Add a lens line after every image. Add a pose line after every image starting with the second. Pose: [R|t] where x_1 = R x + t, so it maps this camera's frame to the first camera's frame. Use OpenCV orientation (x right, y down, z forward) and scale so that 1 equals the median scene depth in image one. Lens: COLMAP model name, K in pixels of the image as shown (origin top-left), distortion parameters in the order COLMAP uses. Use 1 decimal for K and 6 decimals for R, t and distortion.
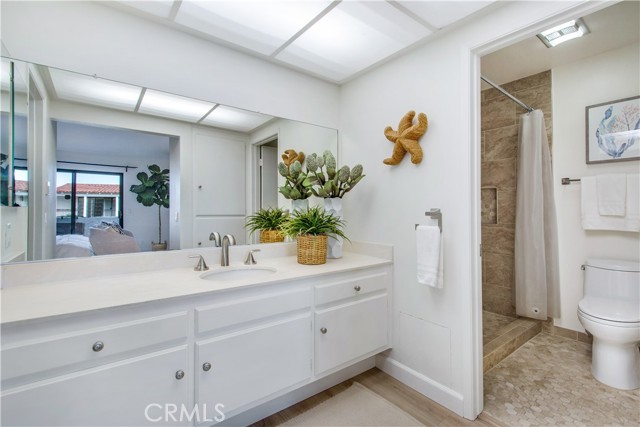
lens RADIAL K [[290.5, 0, 316.9], [0, 290.5, 210.2], [0, 0, 1]] dist [0.001071, -0.000303]
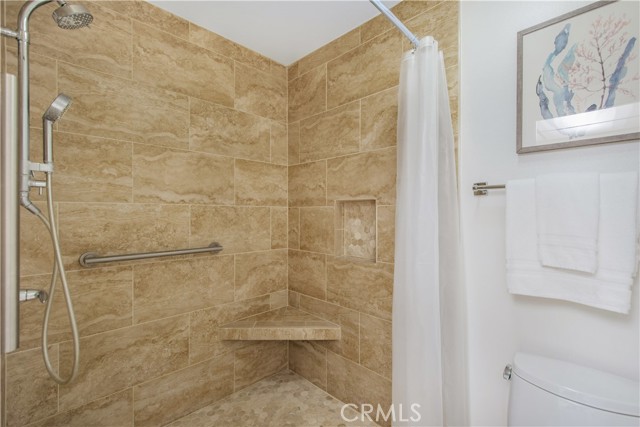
lens RADIAL K [[290.5, 0, 322.8], [0, 290.5, 219.8], [0, 0, 1]] dist [0.001071, -0.000303]
pose [[0.986952, 0.002883, 0.160987, 0.526211], [-0.004938, 0.999911, 0.012368, -0.053703], [-0.160937, -0.013002, 0.986879, 0.568717]]
